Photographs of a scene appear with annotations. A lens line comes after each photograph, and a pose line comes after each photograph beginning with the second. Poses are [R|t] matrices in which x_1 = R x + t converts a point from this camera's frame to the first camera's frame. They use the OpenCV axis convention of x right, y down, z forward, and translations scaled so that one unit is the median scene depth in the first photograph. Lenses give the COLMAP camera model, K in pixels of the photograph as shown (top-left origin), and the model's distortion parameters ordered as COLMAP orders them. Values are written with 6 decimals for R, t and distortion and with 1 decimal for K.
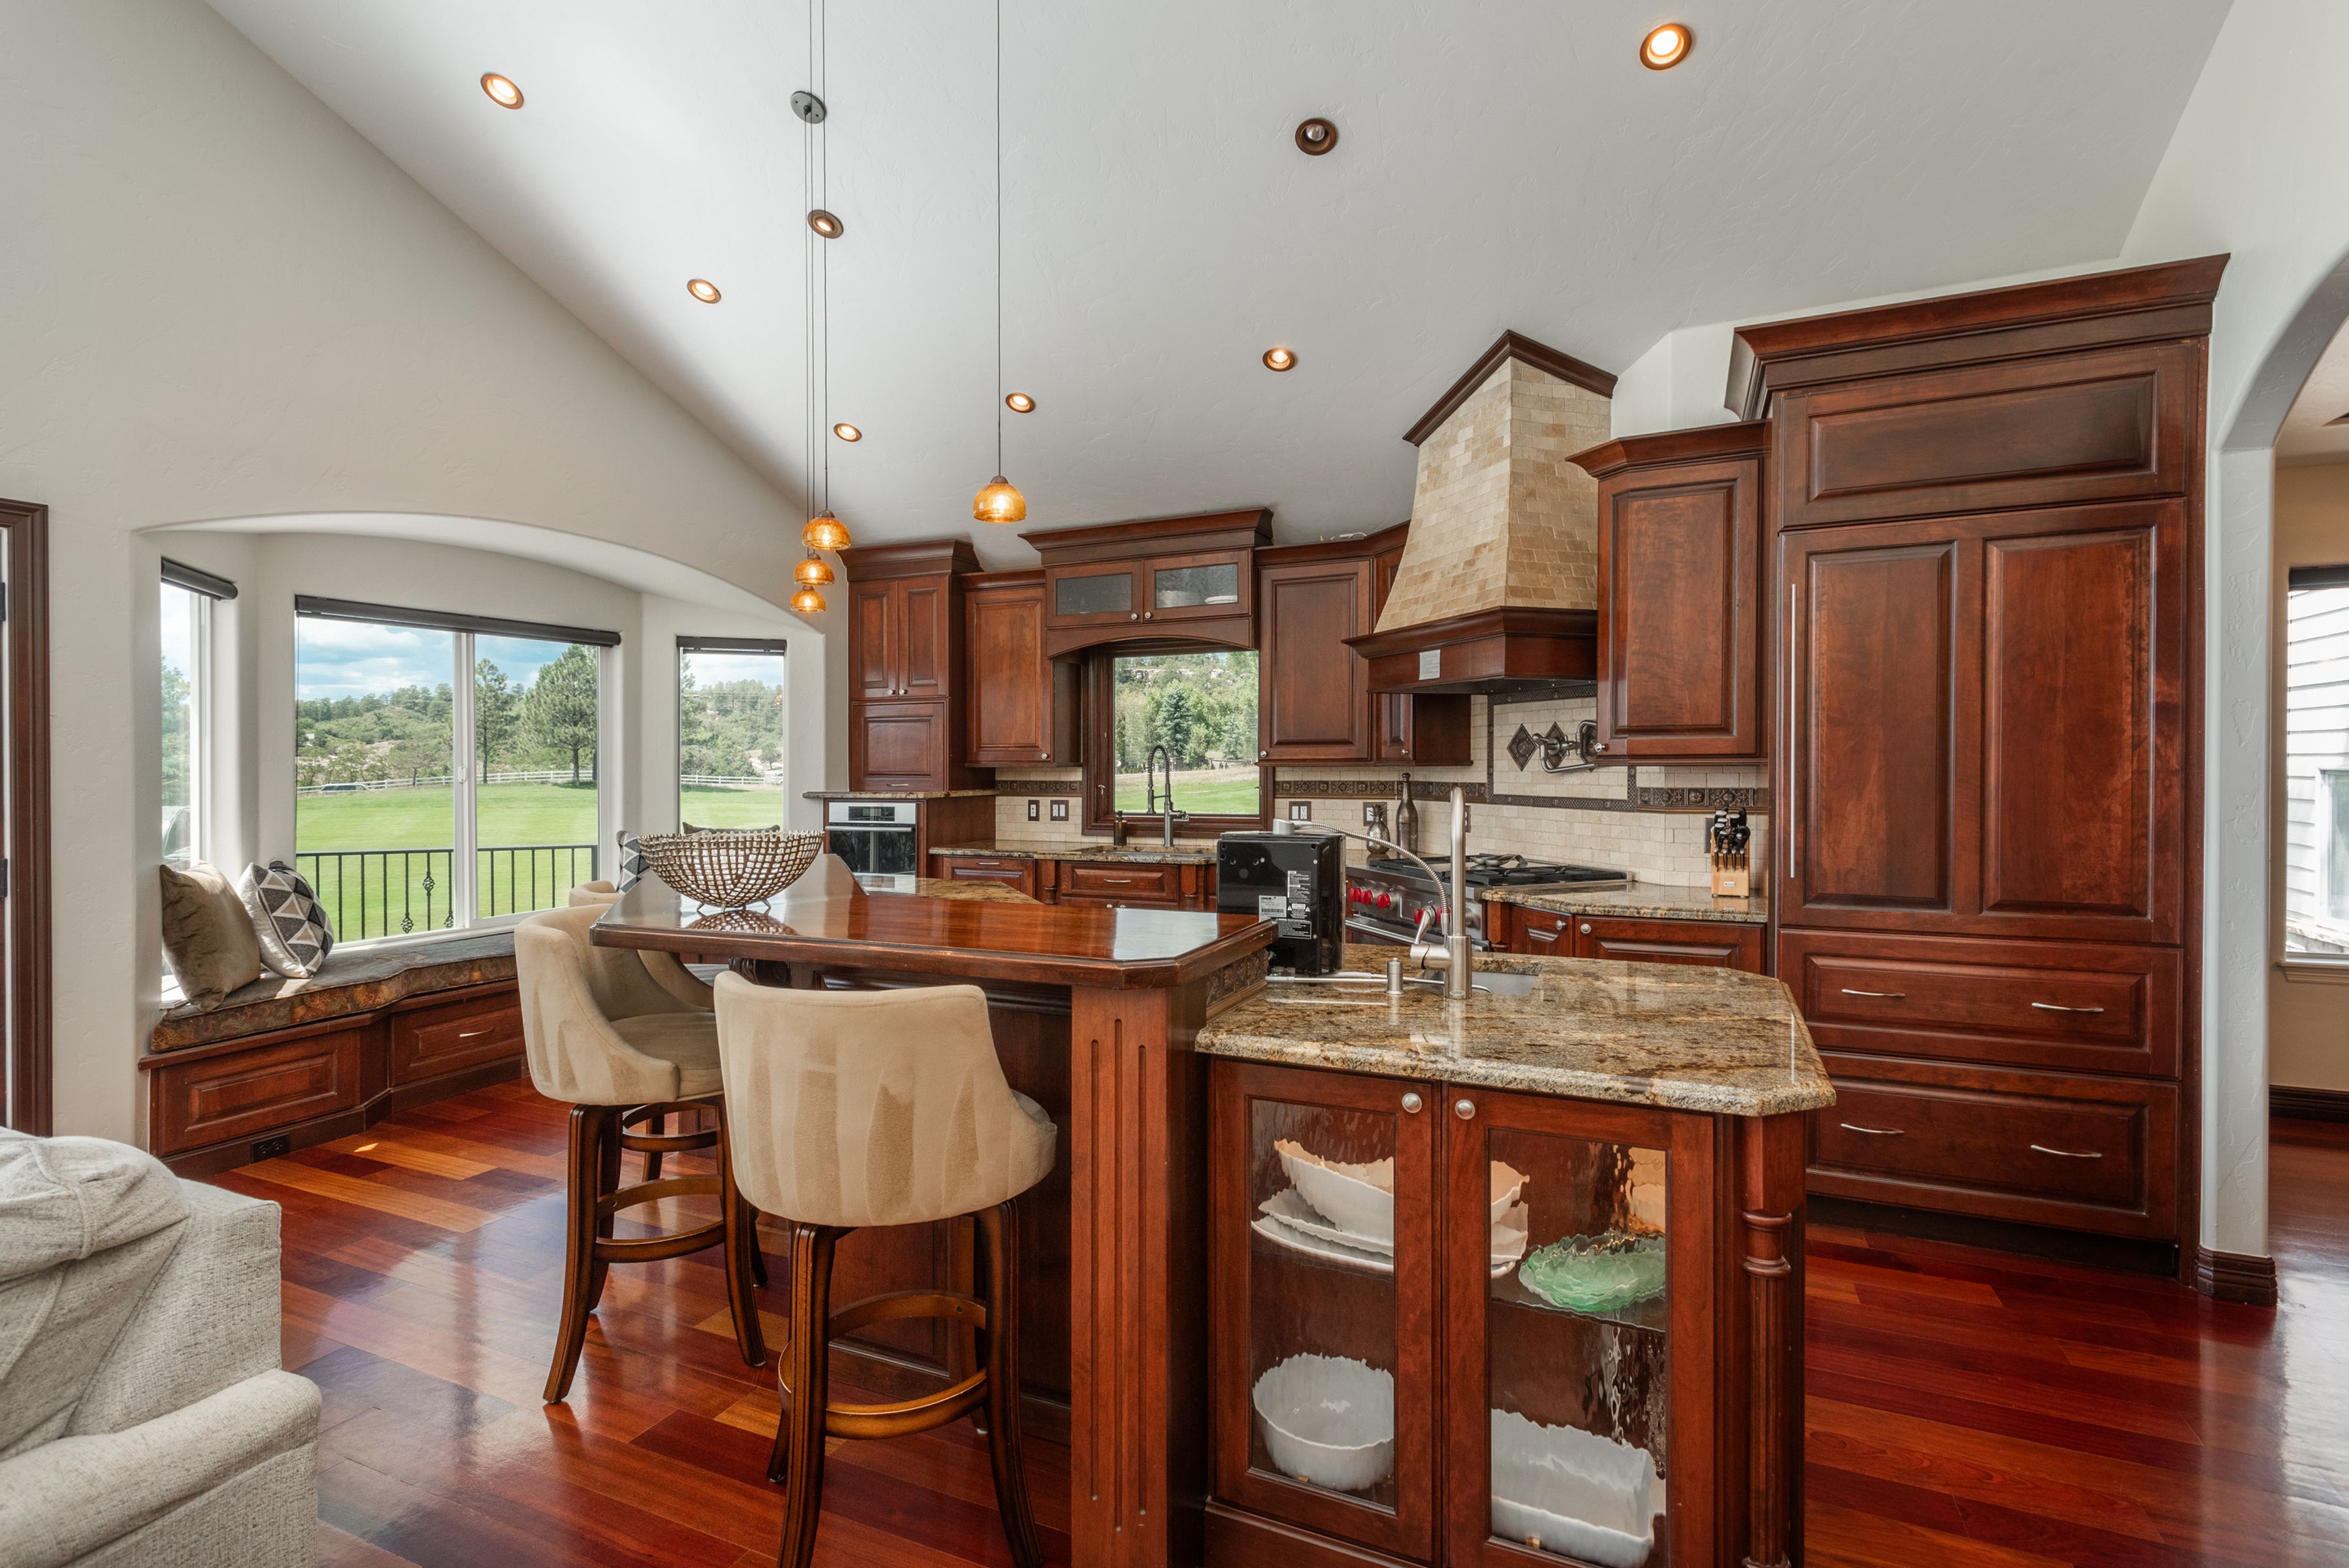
lens RADIAL K [[1095.2, 0, 1166.9], [0, 1095.2, 764.8], [0, 0, 1]] dist [0.014871, -0.005004]
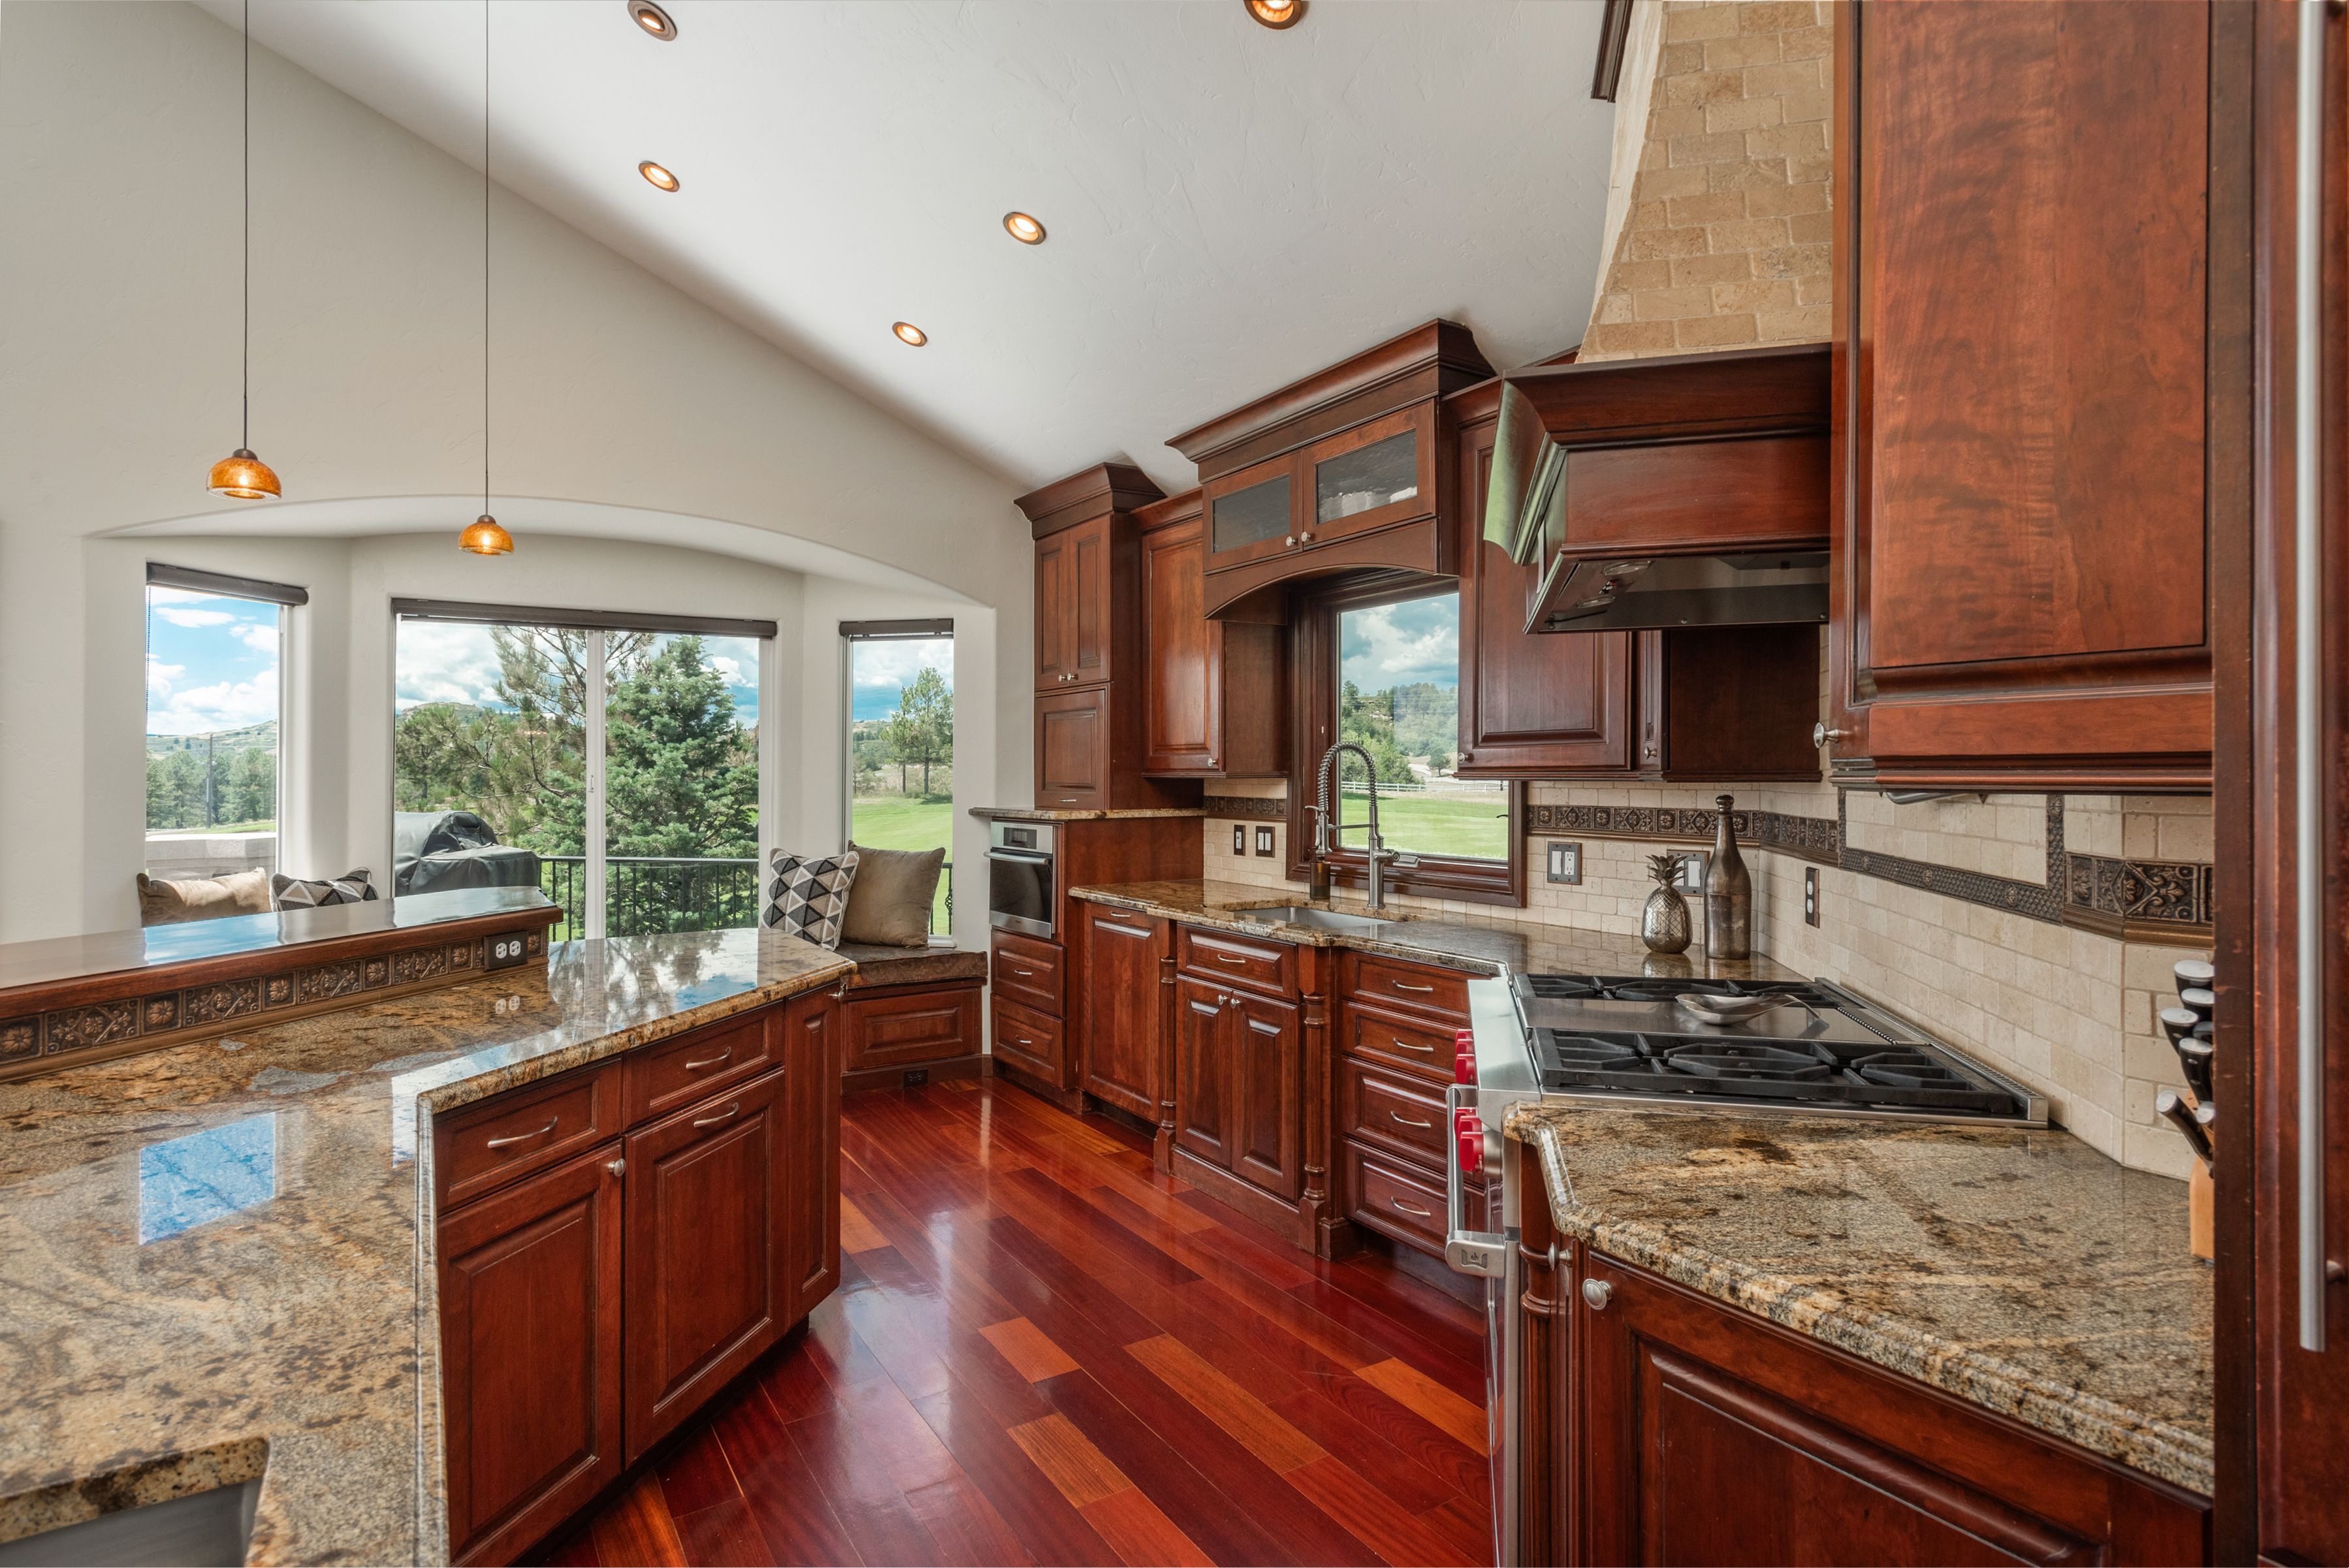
lens RADIAL K [[1183.1, 0, 1176.1], [0, 1183.1, 761.9], [0, 0, 1]] dist [0.007021, -0.002030]
pose [[0.841755, -0.000741, -0.539859, 0.293867], [-0.003787, 0.999966, -0.007277, -0.002962], [0.539846, 0.008170, 0.841724, 0.402636]]
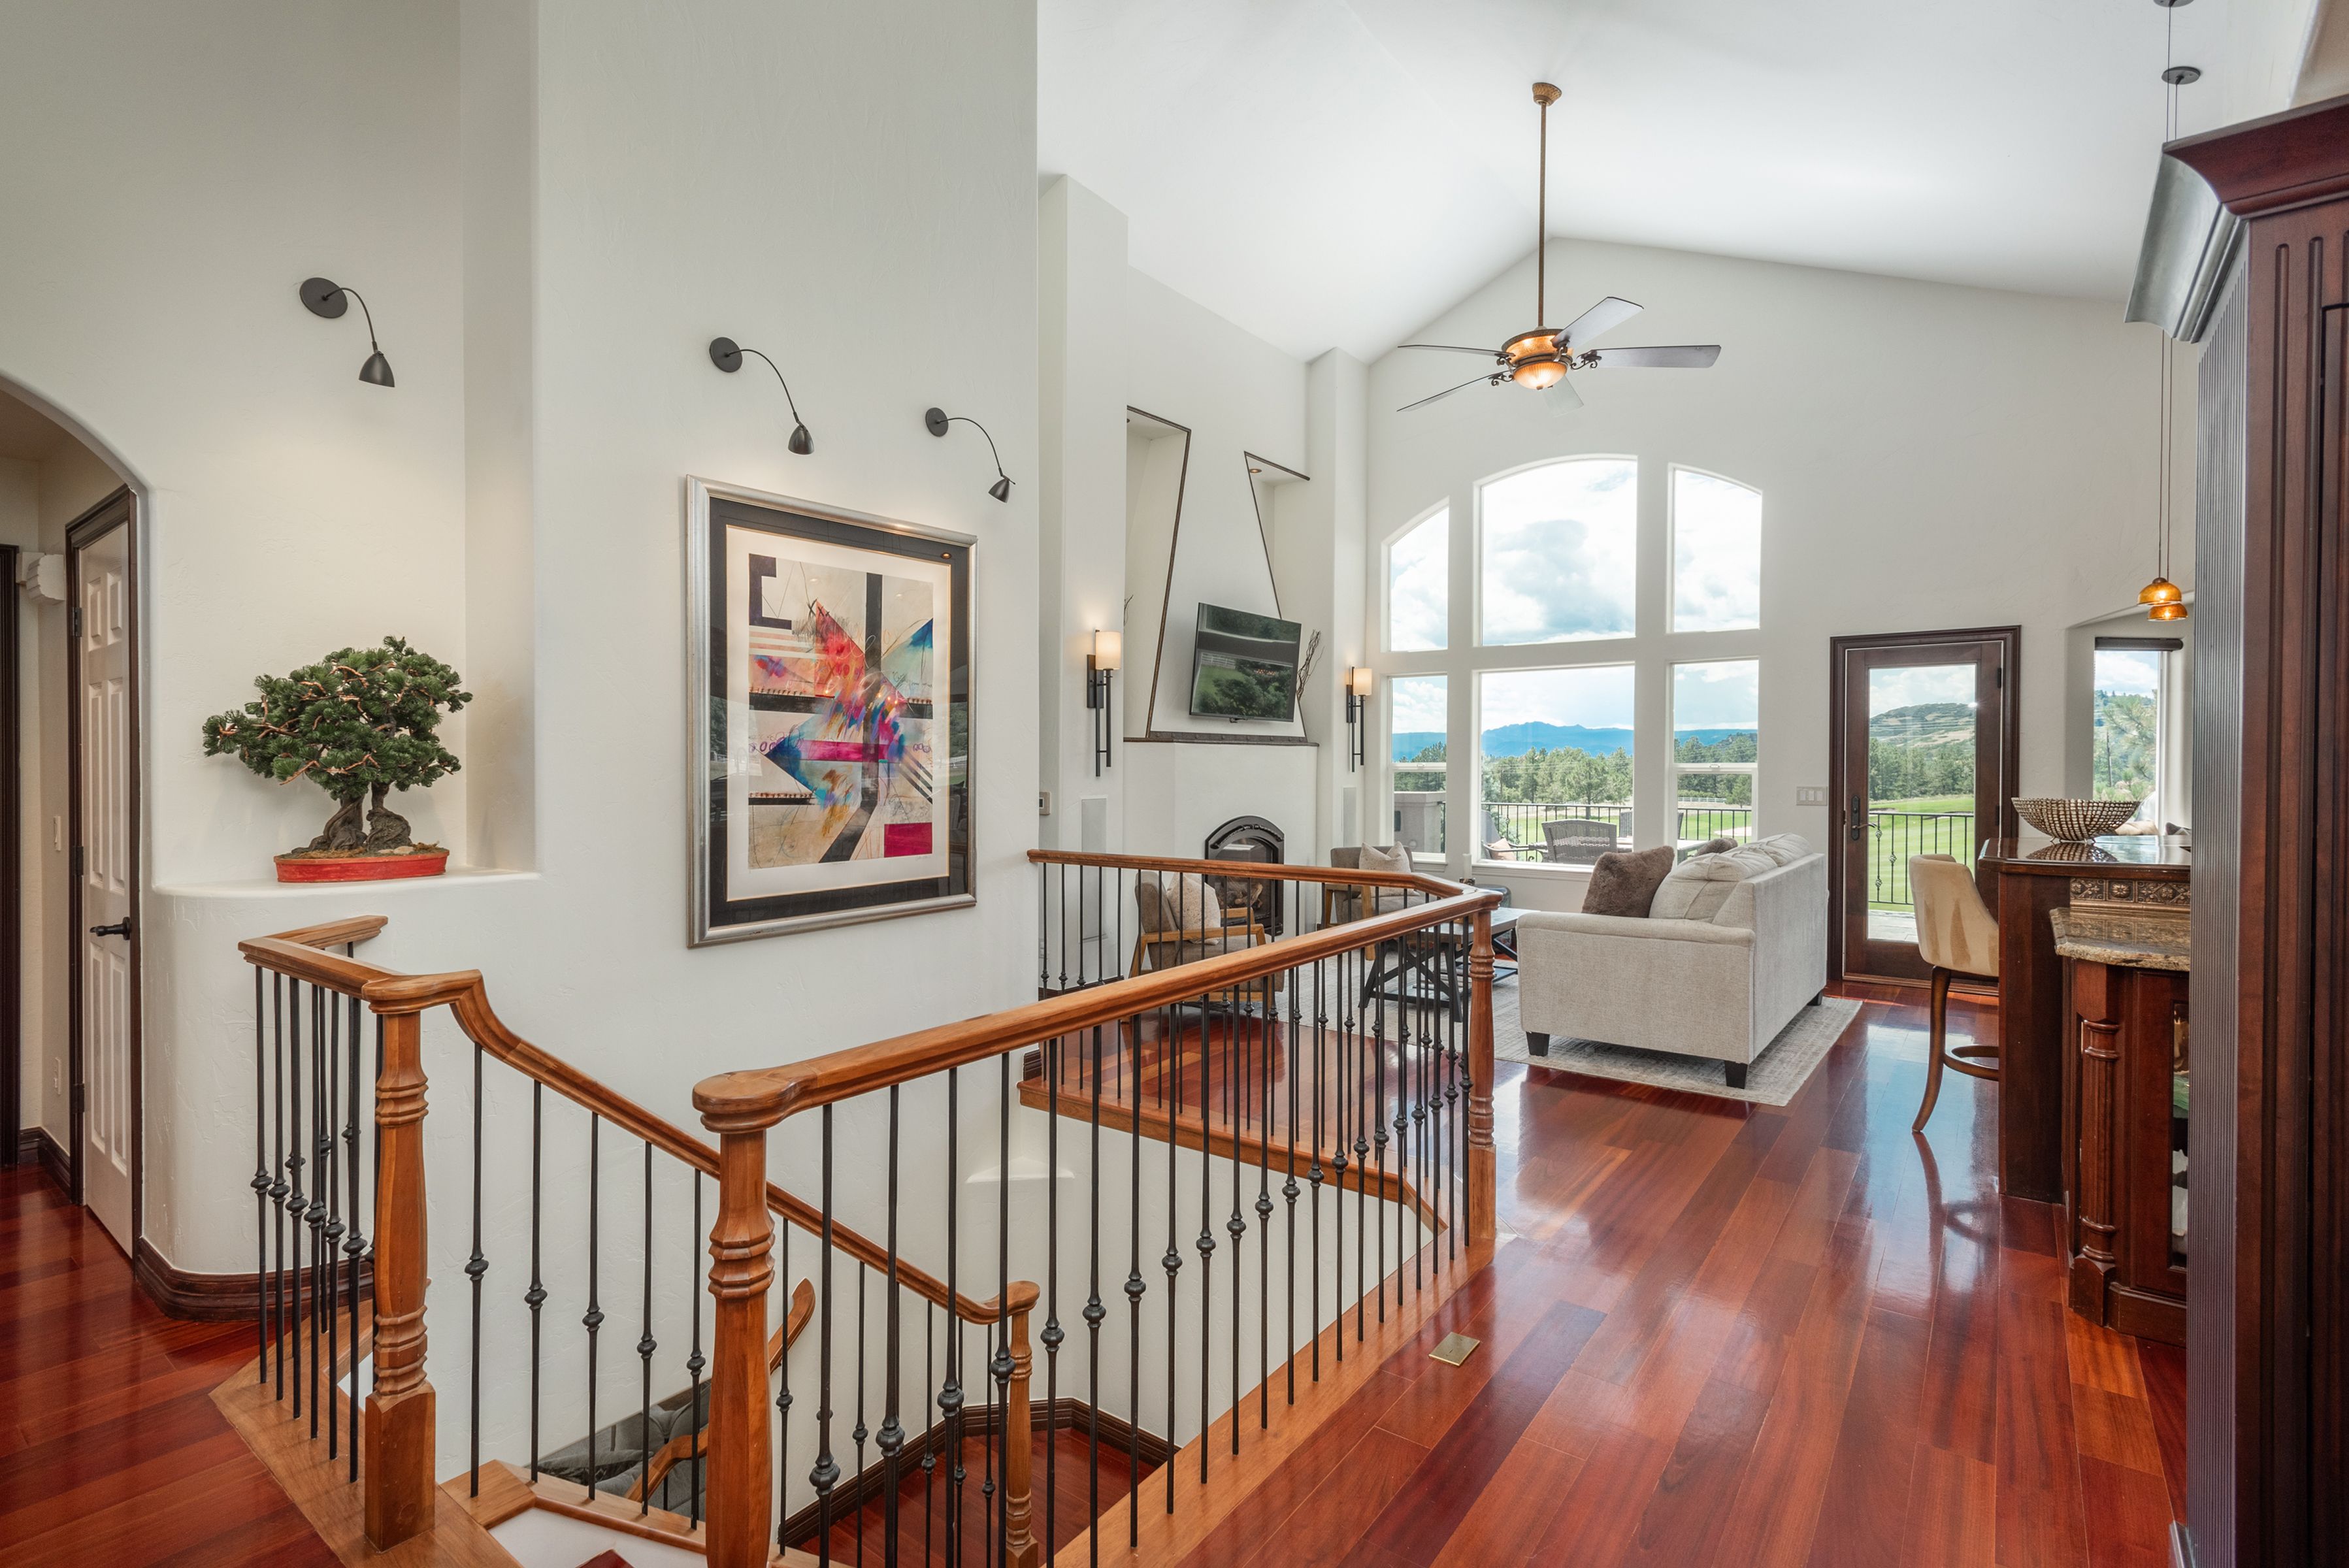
lens RADIAL K [[1095.2, 0, 1172.0], [0, 1095.2, 792.1], [0, 0, 1]] dist [0.014871, -0.005004]
pose [[-0.219104, 0.032666, -0.975154, 0.721629], [0.001324, 0.999448, 0.033183, -0.004035], [0.975701, 0.005979, -0.219027, -0.012378]]
